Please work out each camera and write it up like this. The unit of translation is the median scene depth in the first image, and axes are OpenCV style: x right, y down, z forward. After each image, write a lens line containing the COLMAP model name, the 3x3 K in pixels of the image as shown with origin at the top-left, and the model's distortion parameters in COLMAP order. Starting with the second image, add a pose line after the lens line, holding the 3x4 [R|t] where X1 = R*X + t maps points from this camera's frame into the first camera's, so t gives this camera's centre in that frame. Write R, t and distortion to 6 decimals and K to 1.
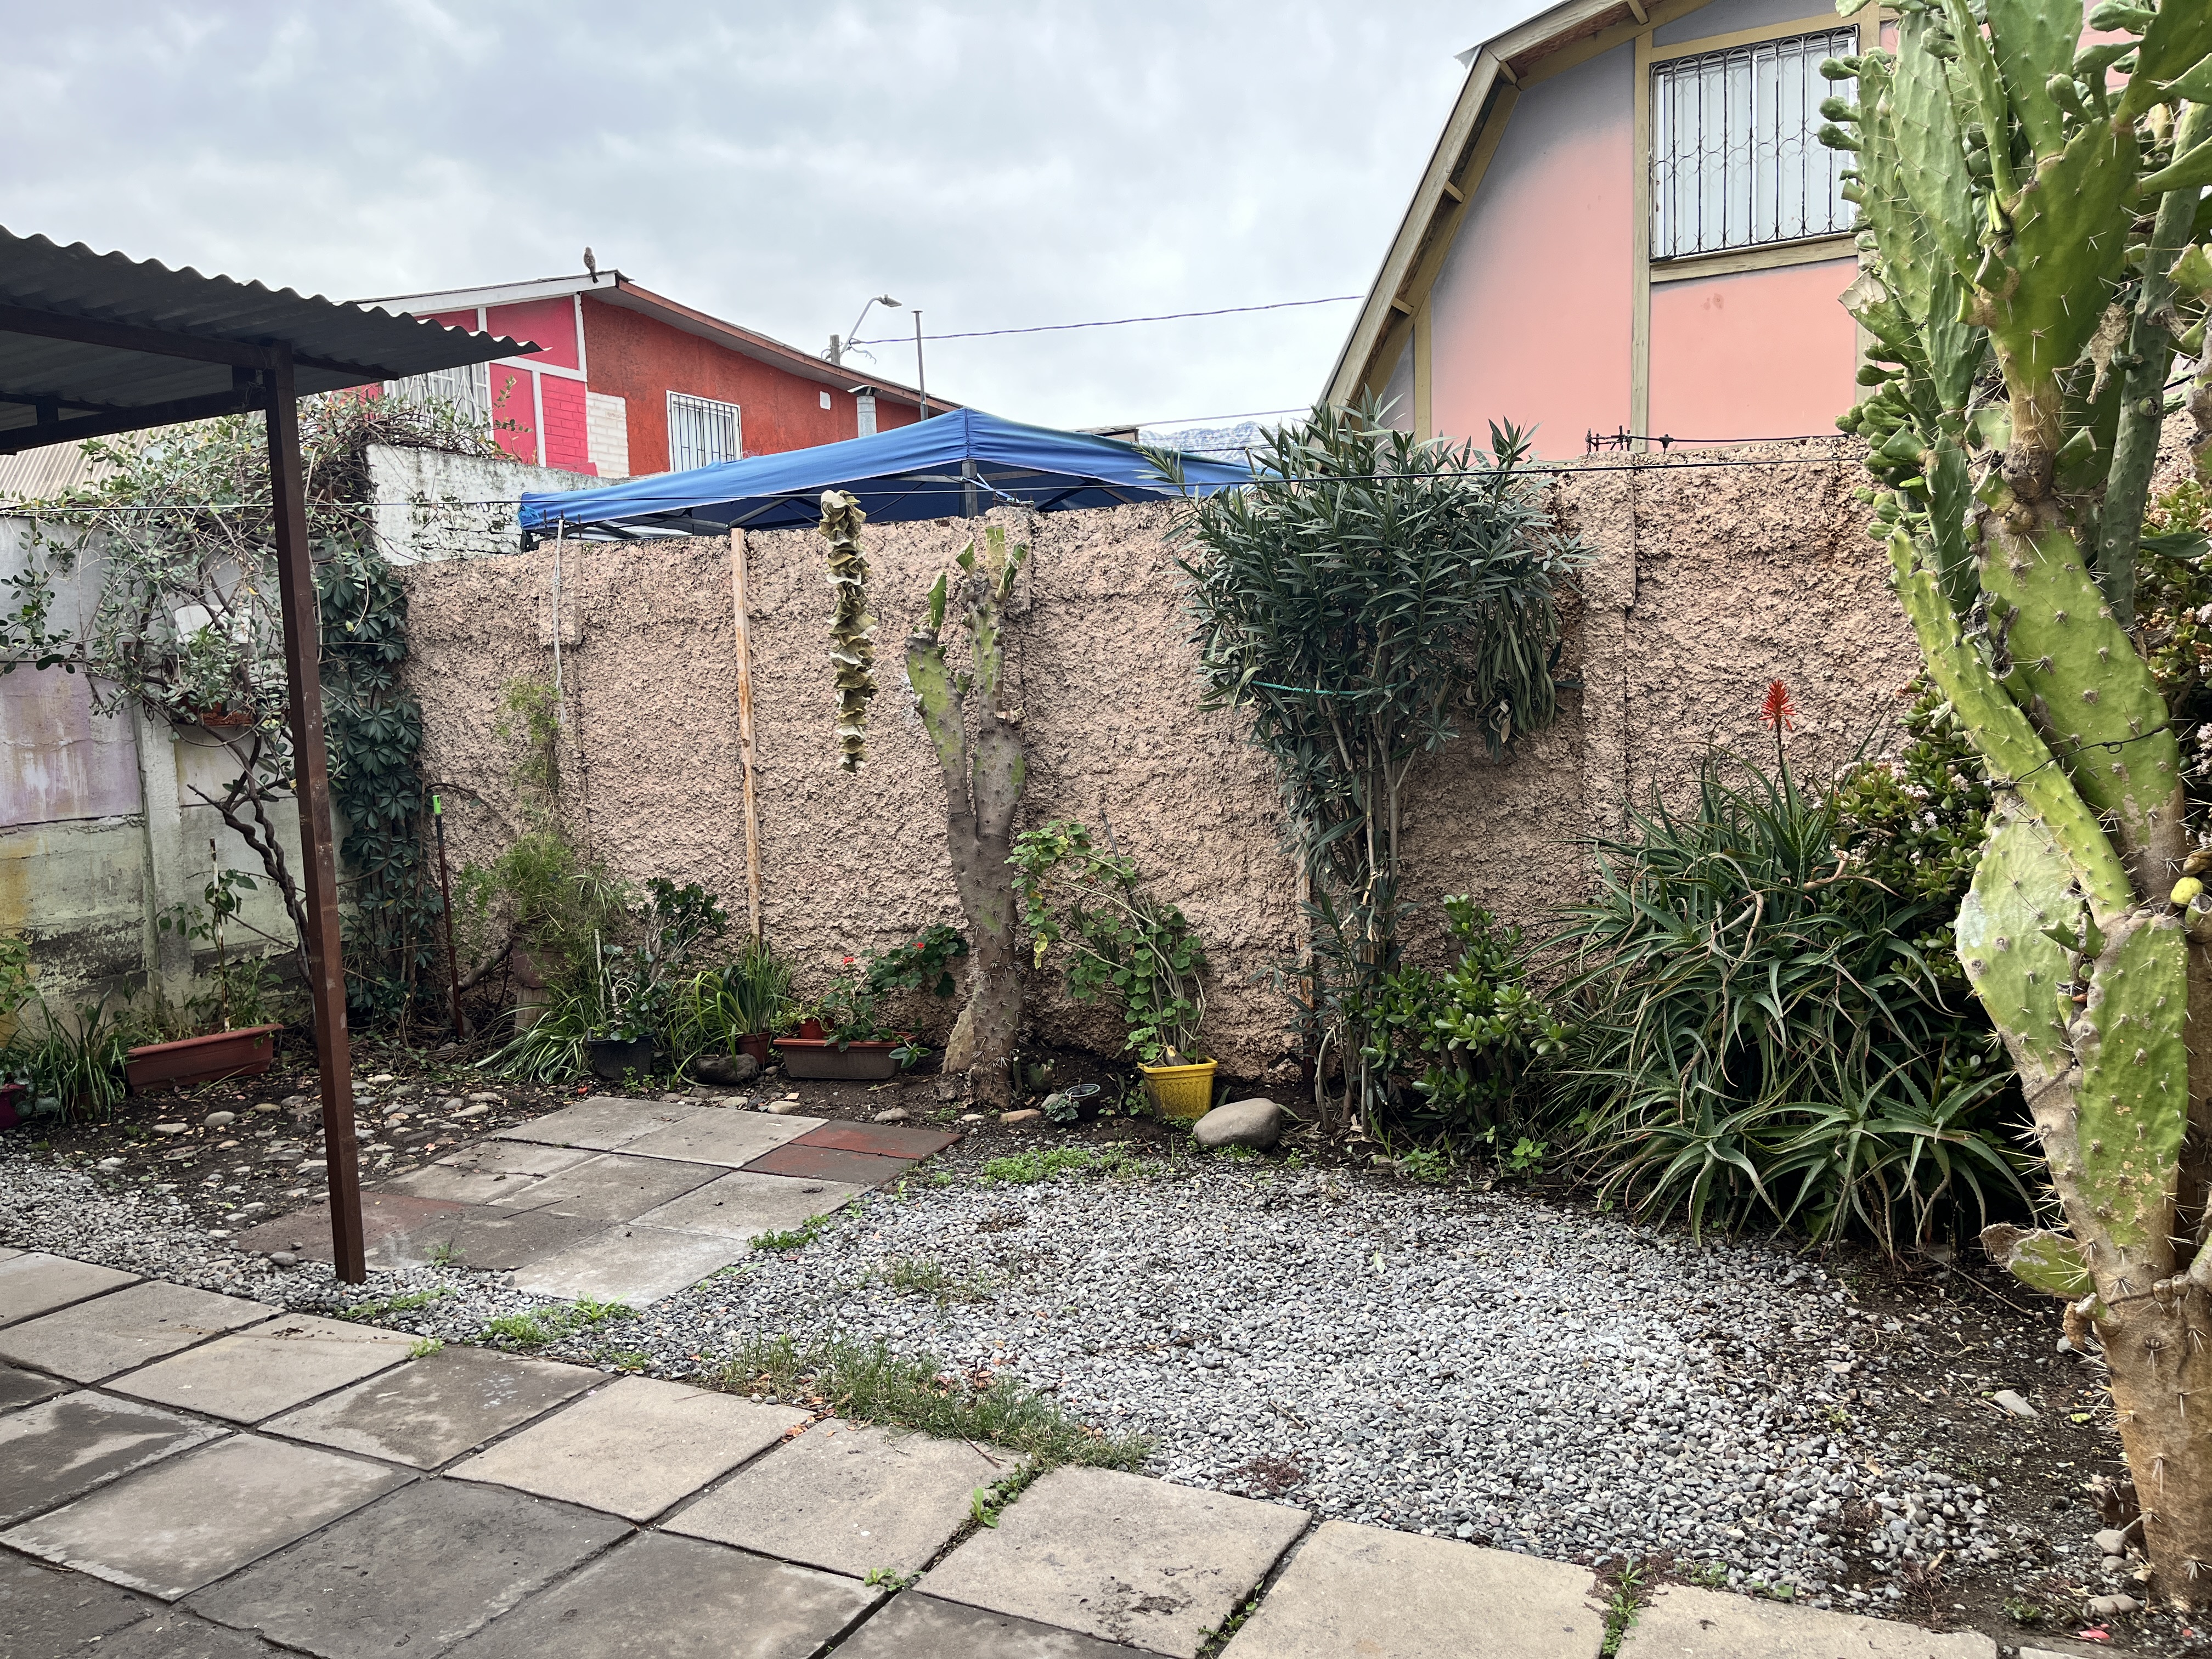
lens RADIAL K [[1664.5, 0, 1117.2], [0, 1664.5, 837.5], [0, 0, 1]] dist [0.070008, -0.088307]
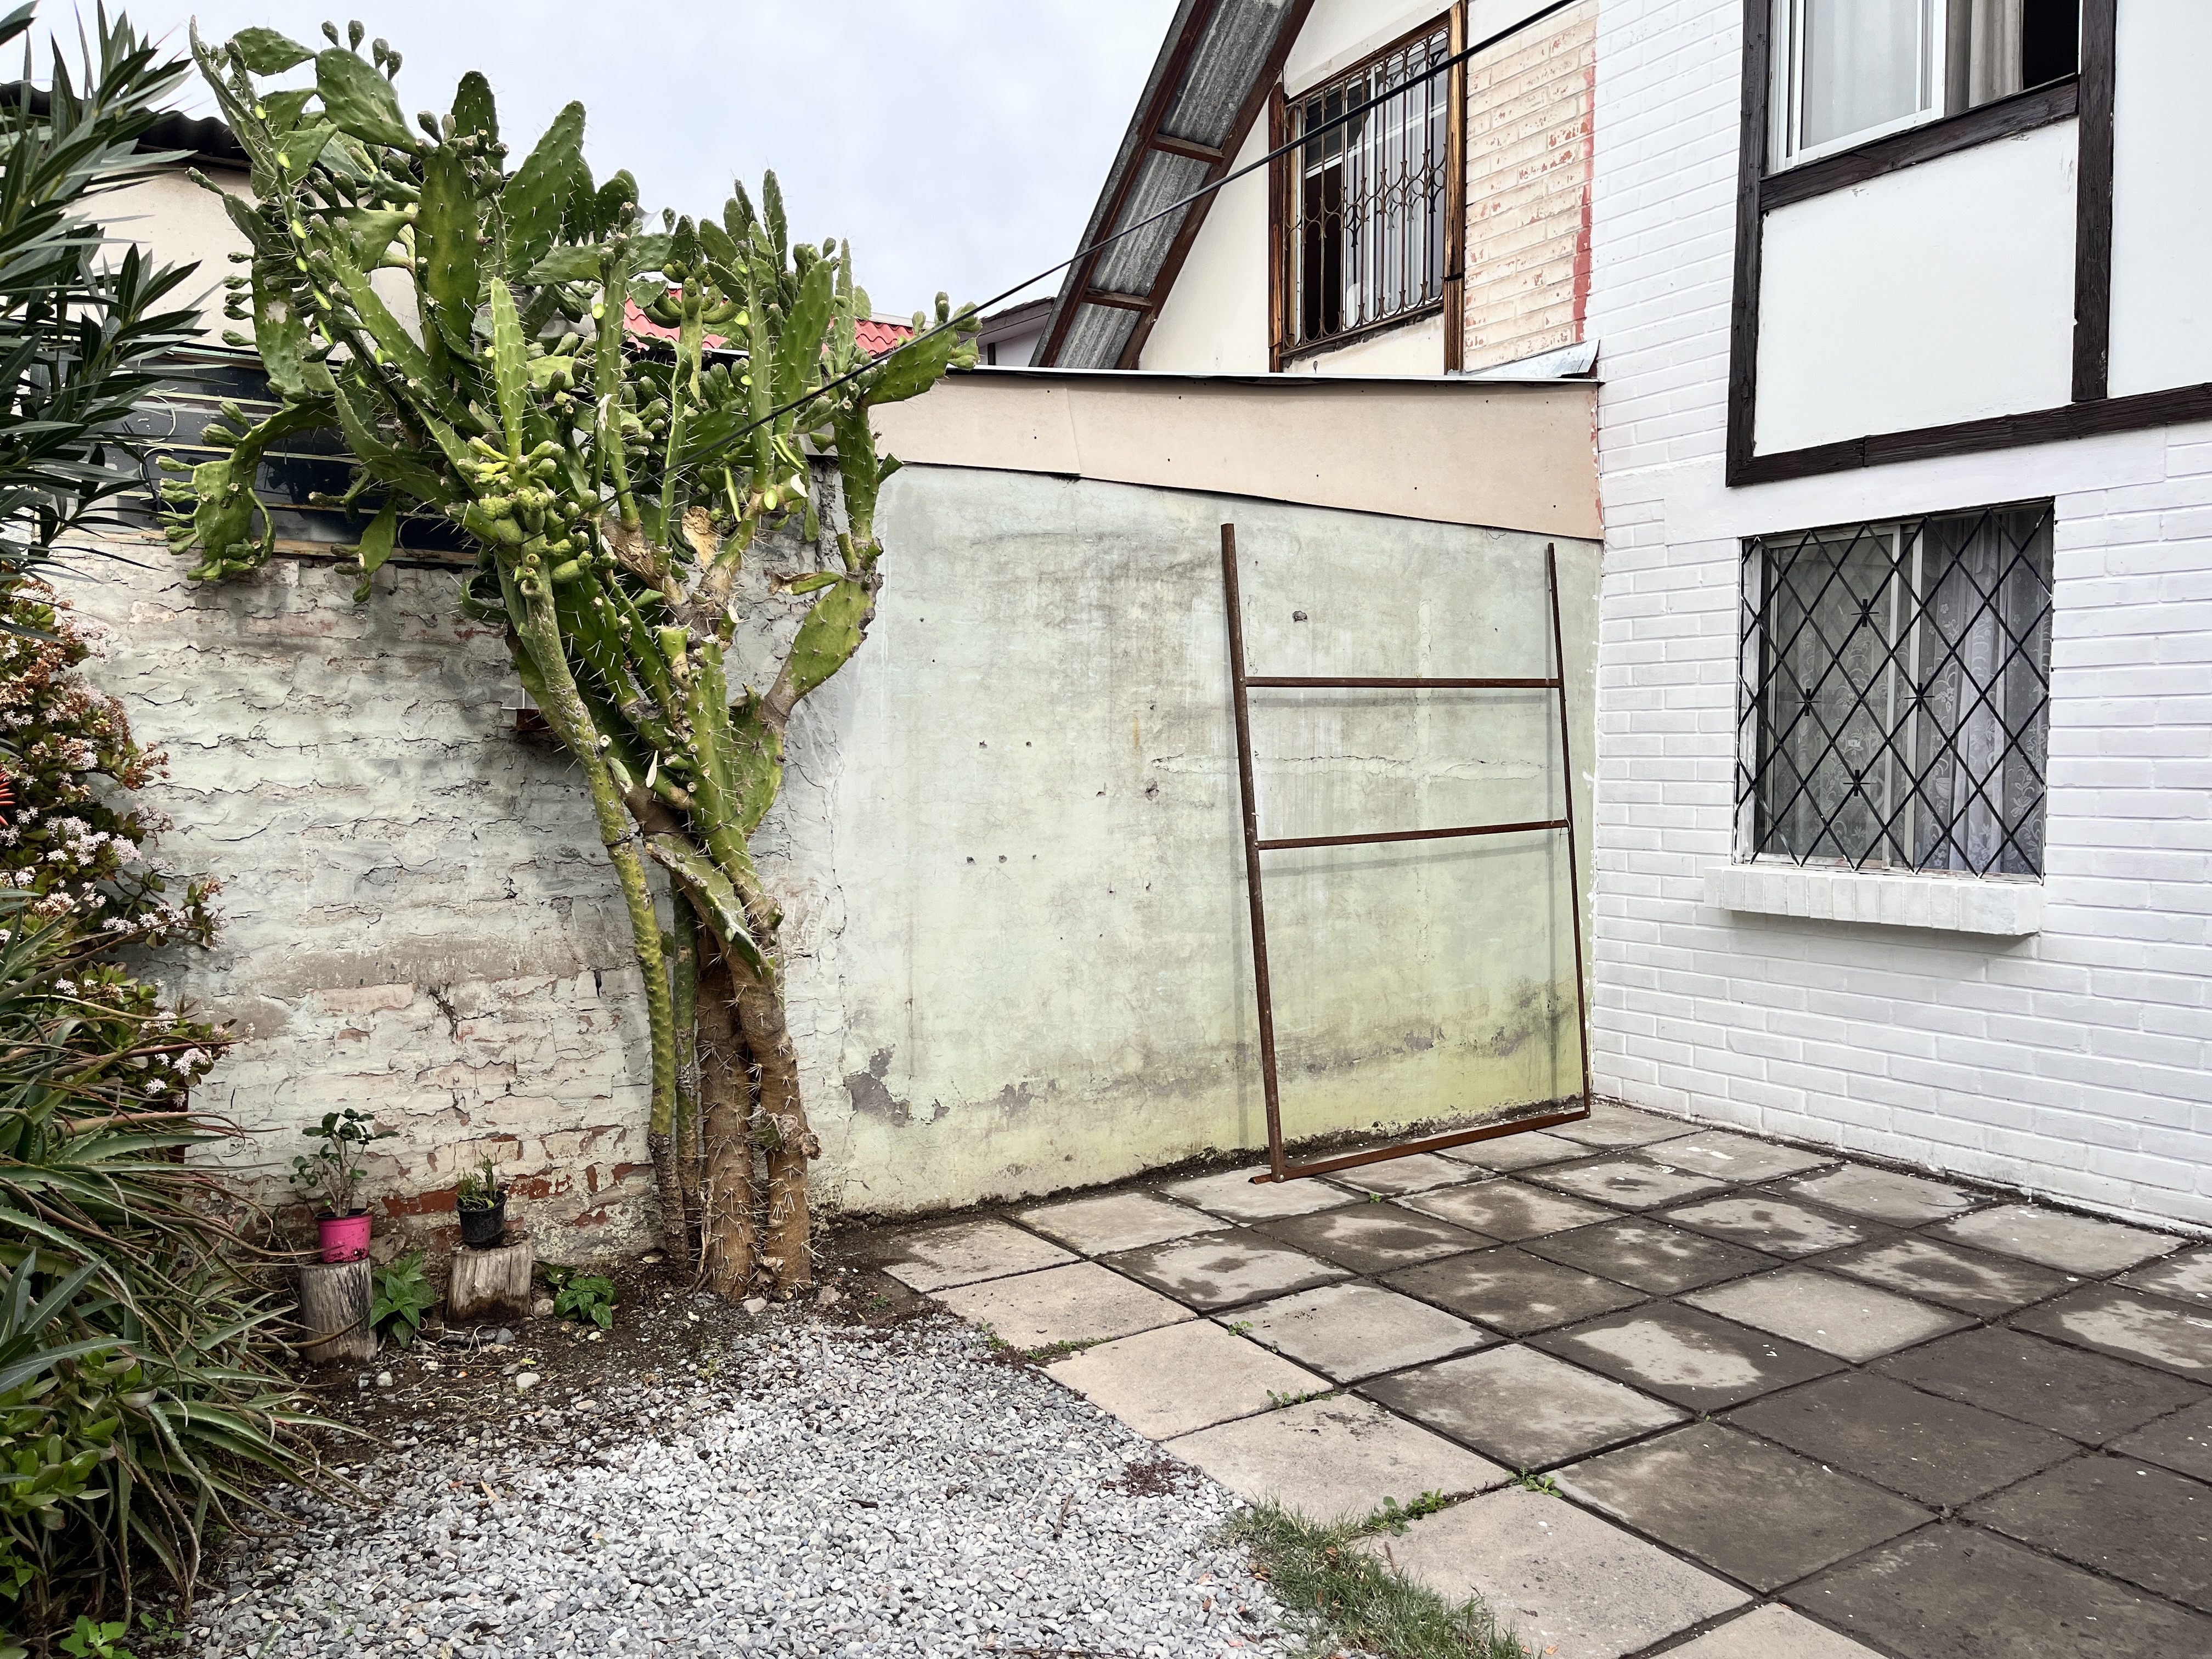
lens RADIAL K [[1664.5, 0, 1091.9], [0, 1664.5, 831.3], [0, 0, 1]] dist [0.070008, -0.088307]
pose [[-0.857849, 0.006929, 0.513854, -0.221798], [0.069398, 0.992312, 0.102475, -0.072283], [-0.509194, 0.123568, -0.851735, 0.973782]]
